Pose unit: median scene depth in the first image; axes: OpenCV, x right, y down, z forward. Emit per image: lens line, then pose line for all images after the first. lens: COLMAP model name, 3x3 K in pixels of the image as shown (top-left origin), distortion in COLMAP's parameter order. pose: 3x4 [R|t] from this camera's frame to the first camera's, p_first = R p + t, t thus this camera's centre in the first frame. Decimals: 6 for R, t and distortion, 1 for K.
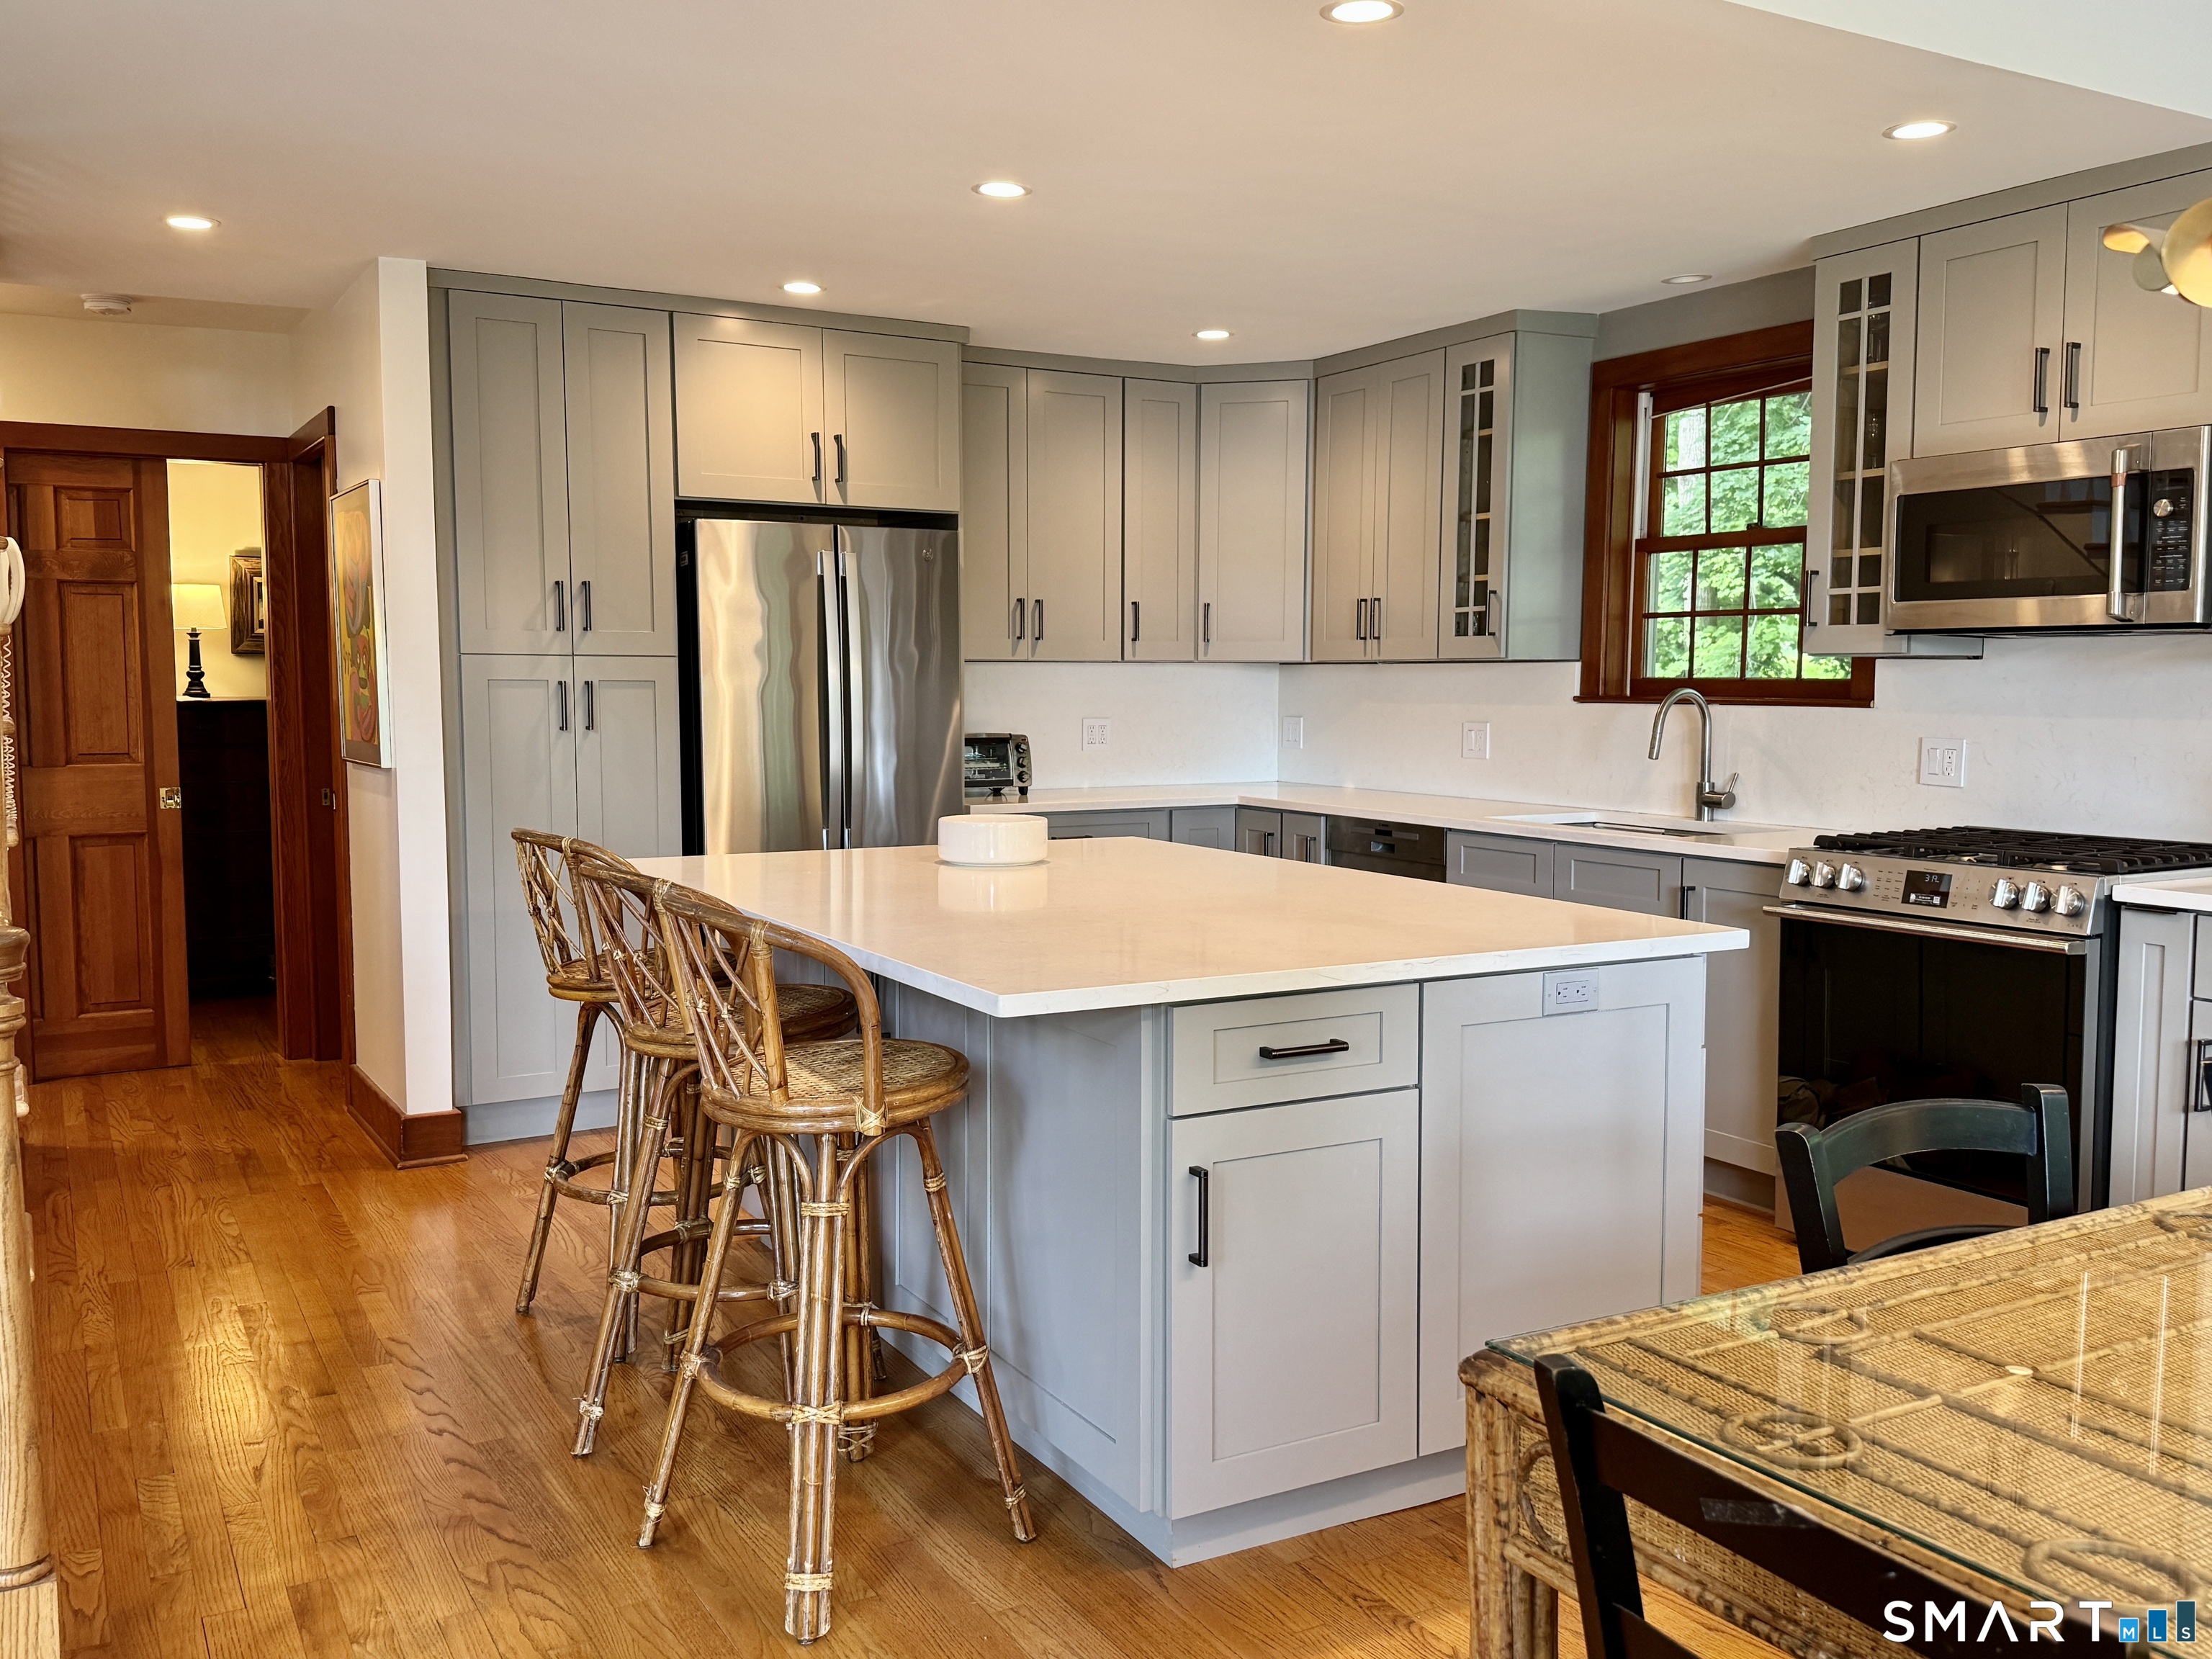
lens RADIAL K [[1924.7, 0, 1117.5], [0, 1924.7, 824.3], [0, 0, 1]] dist [0.097884, -0.064827]
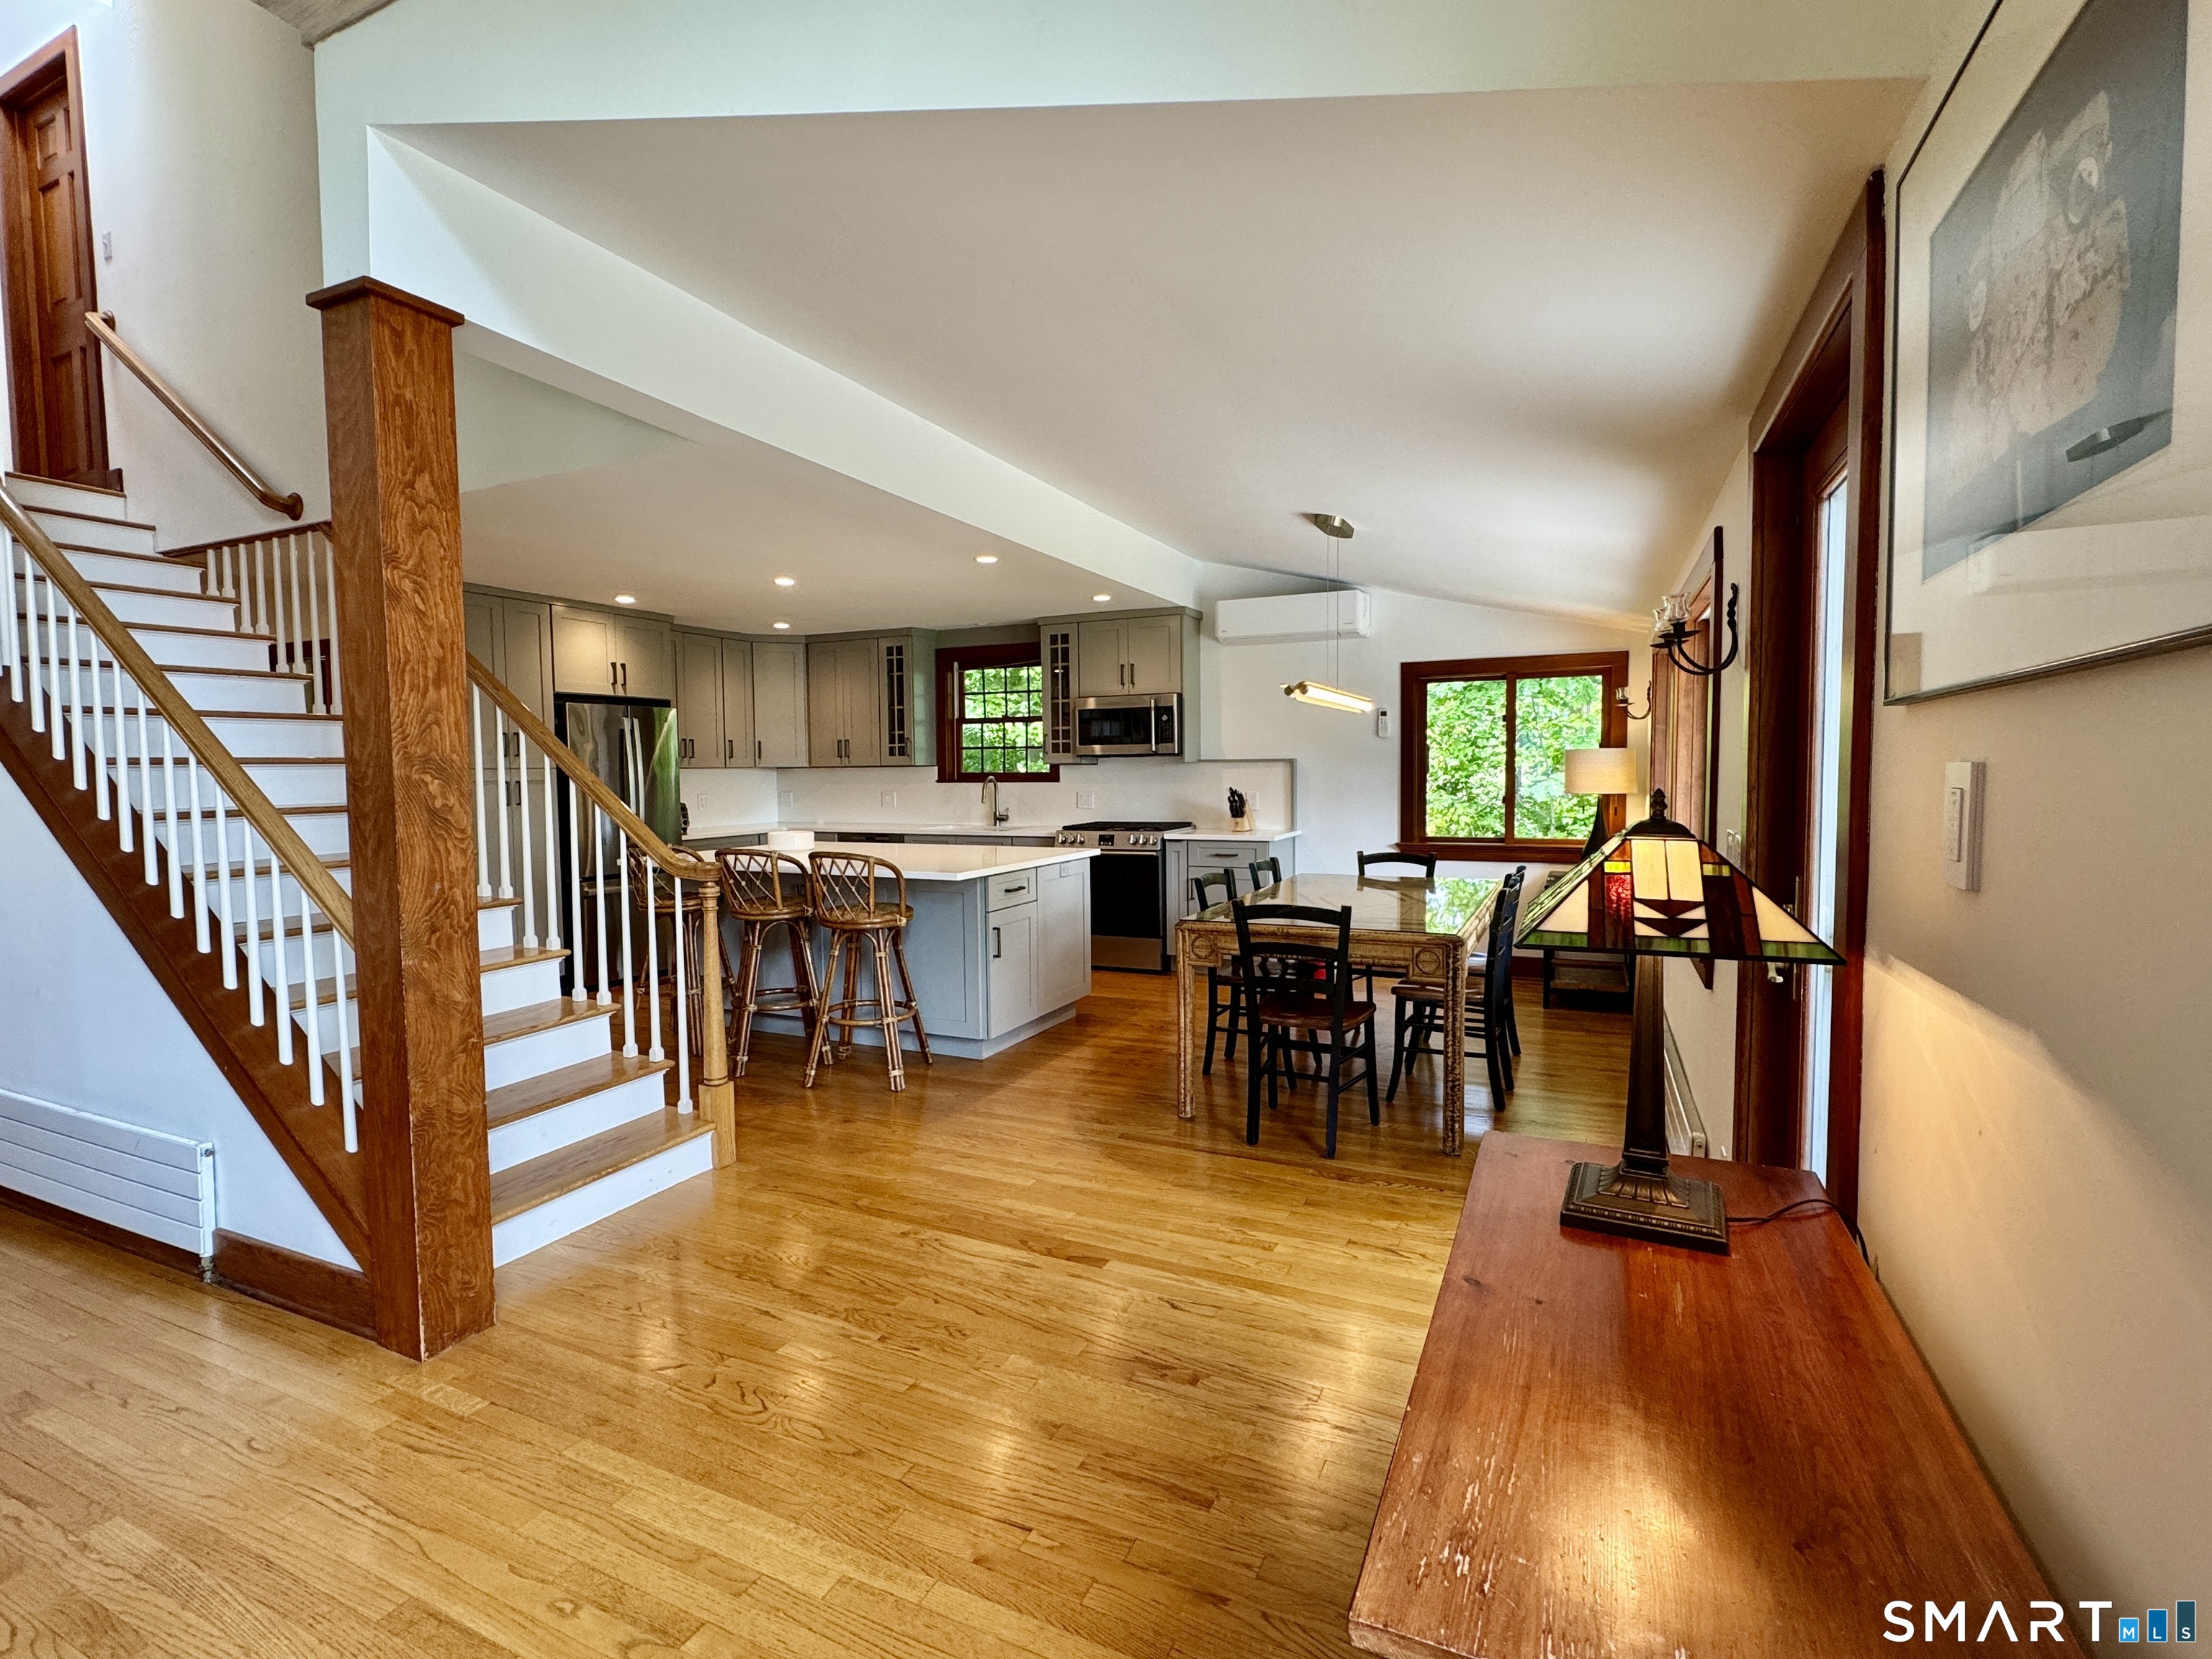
lens RADIAL K [[1030.2, 0, 1099.3], [0, 1030.2, 828.6], [0, 0, 1]] dist [-0.000639, 0.000003]
pose [[0.828661, -0.043732, 0.558040, -0.367828], [0.056062, 0.998415, -0.005006, 0.016808], [-0.556936, 0.035433, 0.829799, -0.244708]]
